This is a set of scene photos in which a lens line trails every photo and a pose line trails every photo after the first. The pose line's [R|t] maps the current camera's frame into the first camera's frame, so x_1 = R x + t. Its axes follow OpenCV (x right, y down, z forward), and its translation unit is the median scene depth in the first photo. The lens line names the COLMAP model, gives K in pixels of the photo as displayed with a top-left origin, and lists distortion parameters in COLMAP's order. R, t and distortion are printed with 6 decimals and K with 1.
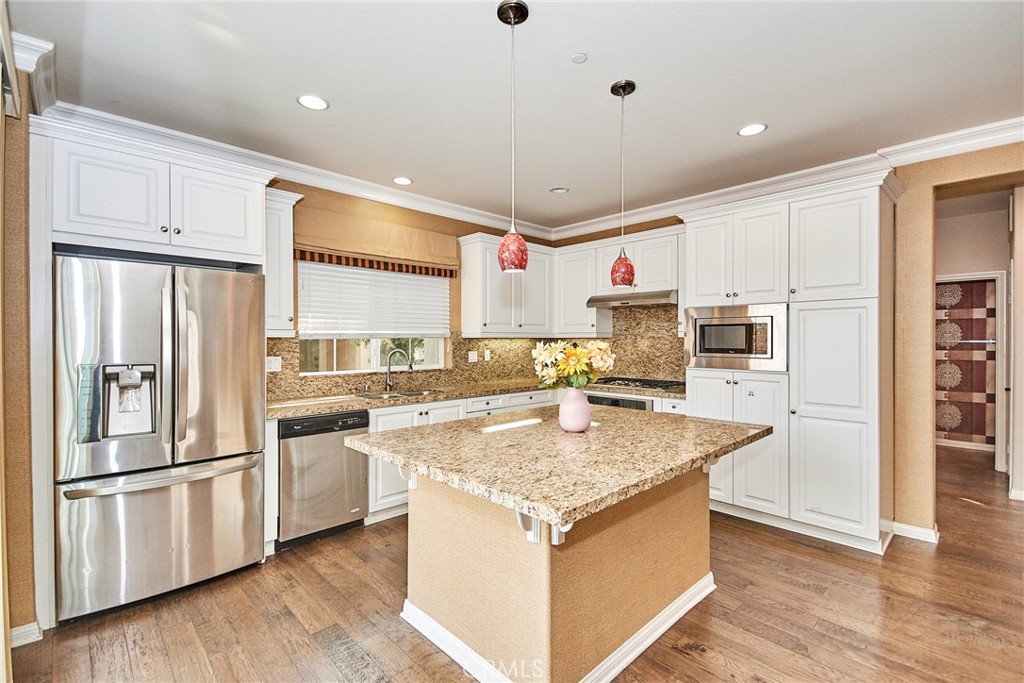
lens RADIAL K [[463.1, 0, 530.2], [0, 463.1, 337.6], [0, 0, 1]] dist [0.004621, -0.001526]
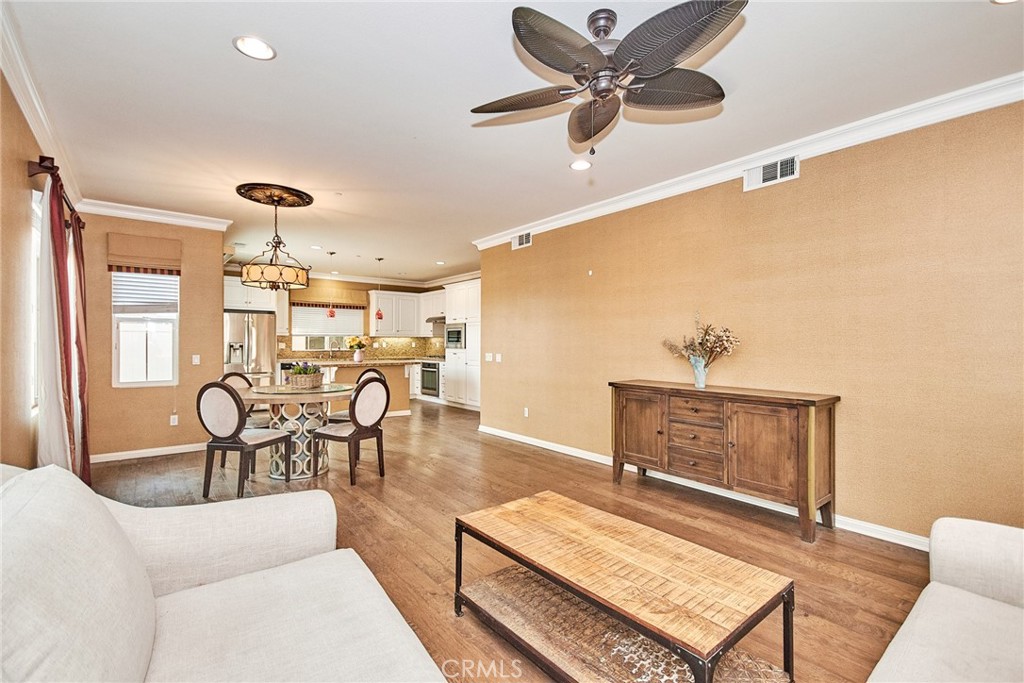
lens RADIAL K [[463.1, 0, 530.6], [0, 463.1, 338.3], [0, 0, 1]] dist [0.004621, -0.001526]
pose [[0.994800, 0.002758, -0.101812, 1.056330], [-0.003272, 0.999983, -0.004877, 0.021365], [0.101797, 0.005185, 0.994792, -1.400719]]
